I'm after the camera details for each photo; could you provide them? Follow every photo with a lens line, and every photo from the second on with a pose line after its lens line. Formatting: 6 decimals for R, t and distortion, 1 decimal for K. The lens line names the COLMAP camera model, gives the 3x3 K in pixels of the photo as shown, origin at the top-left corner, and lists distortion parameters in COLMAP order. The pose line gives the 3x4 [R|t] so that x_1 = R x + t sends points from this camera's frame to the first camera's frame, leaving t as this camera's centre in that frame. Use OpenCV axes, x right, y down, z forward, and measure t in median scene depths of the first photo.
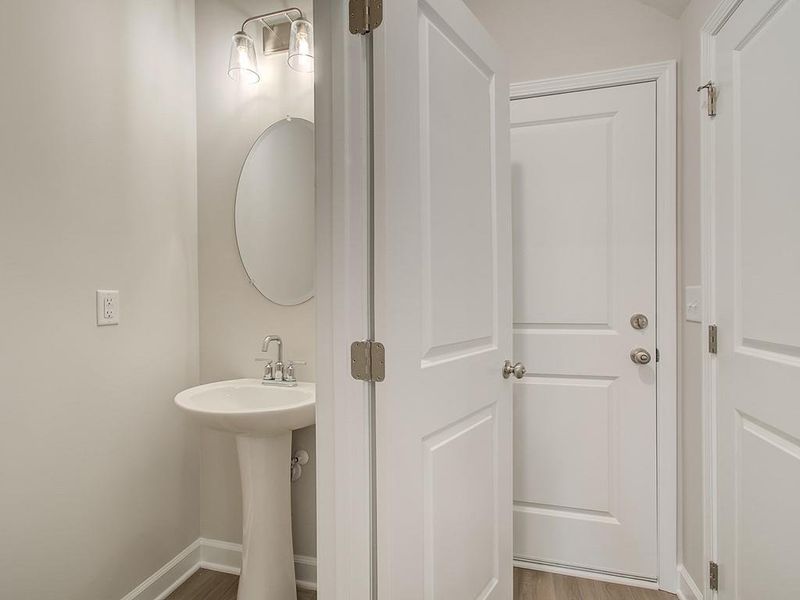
lens RADIAL K [[400.8, 0, 404.8], [0, 400.8, 298.9], [0, 0, 1]] dist [0.000139, 0.000405]
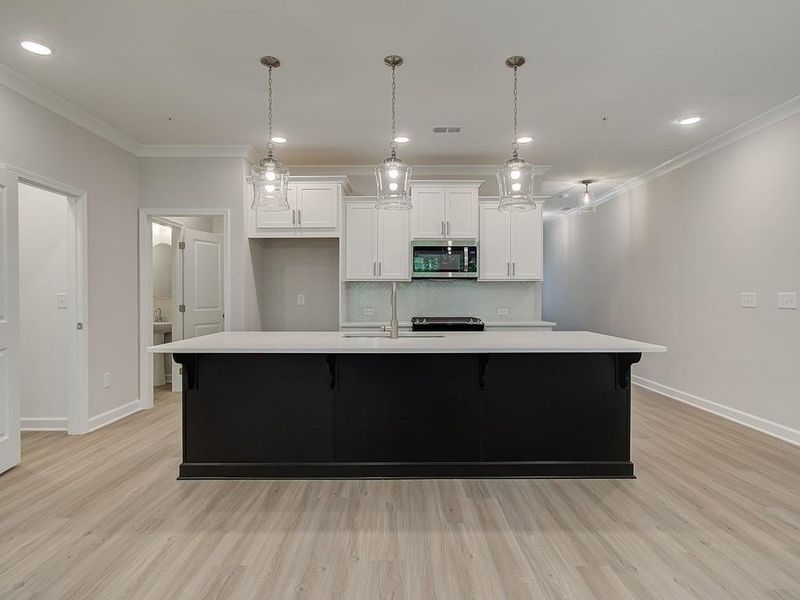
lens RADIAL K [[451.2, 0, 400.0], [0, 451.2, 300.0], [0, 0, 1]] dist [-0.002512, 0.000200]
pose [[0.969208, 0.003893, 0.246214, 0.744464], [-0.004047, 0.999992, 0.000117, 0.014737], [-0.246212, -0.001109, 0.969215, -3.337446]]
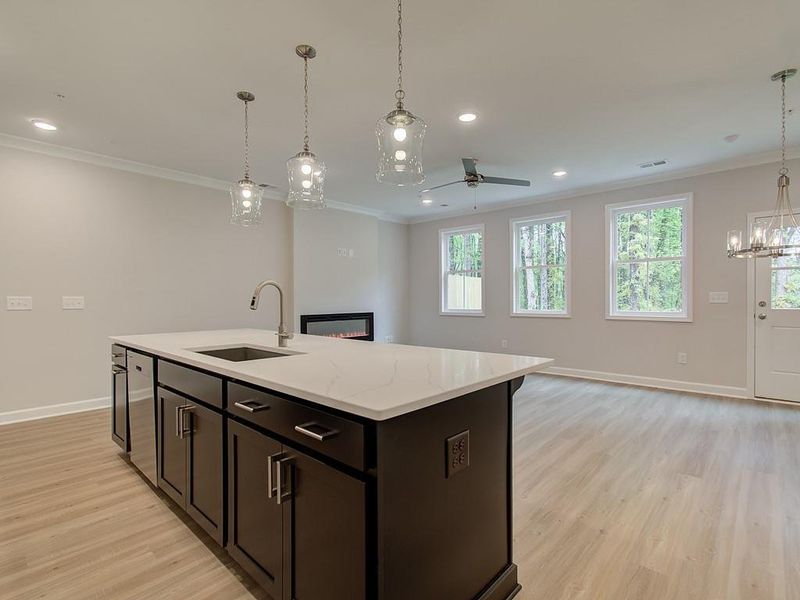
lens RADIAL K [[391.7, 0, 402.3], [0, 391.7, 303.0], [0, 0, 1]] dist [0.000878, 0.000260]
pose [[-0.874024, 0.004443, 0.485862, 0.083138], [0.012036, 0.999849, 0.012509, 0.007444], [-0.485734, 0.016781, -0.873946, -0.296657]]
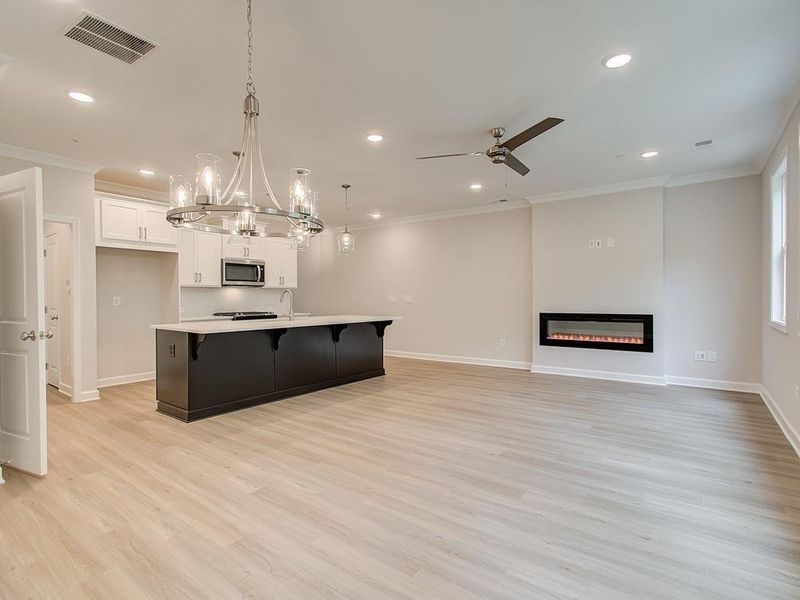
lens RADIAL K [[400.2, 0, 389.0], [0, 400.2, 302.5], [0, 0, 1]] dist [-0.000861, 0.046421]
pose [[0.417009, -0.005558, 0.908885, -1.375357], [0.008874, 0.999959, 0.002043, 0.041432], [-0.908859, 0.007214, 0.417041, -3.434645]]
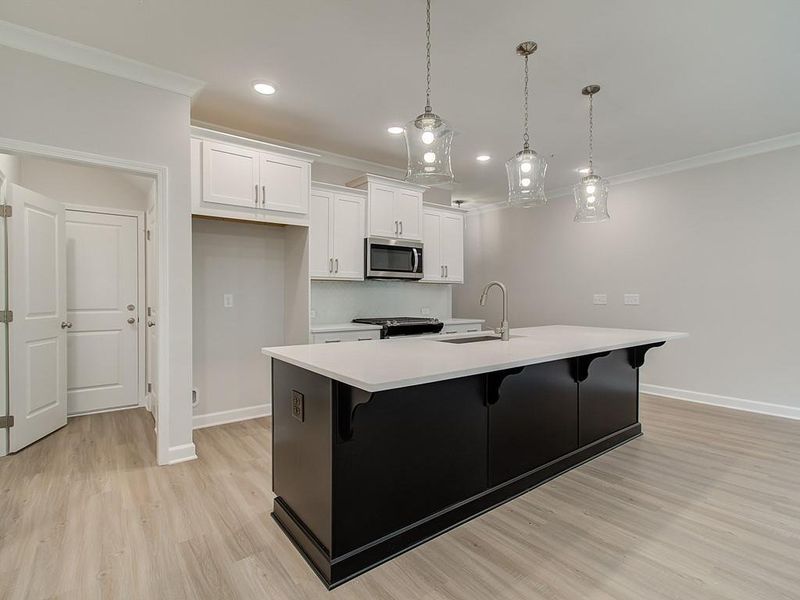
lens RADIAL K [[400.8, 0, 404.8], [0, 400.8, 298.9], [0, 0, 1]] dist [0.000139, 0.000405]
pose [[0.619610, 0.002204, 0.784907, -0.372838], [0.002104, 0.999988, -0.004468, 0.018149], [-0.784907, 0.004419, 0.619598, -2.104619]]
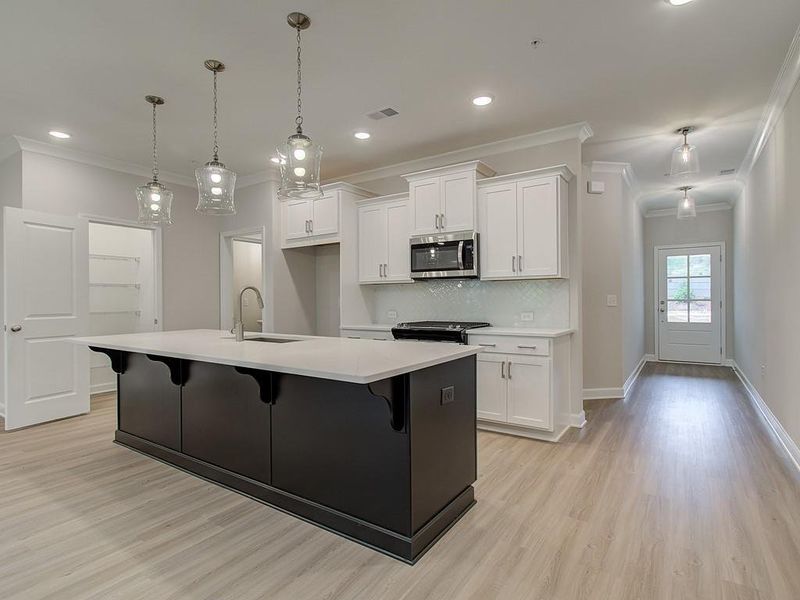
lens RADIAL K [[422.8, 0, 400.0], [0, 422.8, 300.0], [0, 0, 1]] dist [-0.000976, -0.001337]
pose [[0.938602, 0.001076, -0.344999, 2.533360], [-0.001423, 0.999999, -0.000753, 0.000458], [0.344998, 0.001198, 0.938603, -2.903301]]
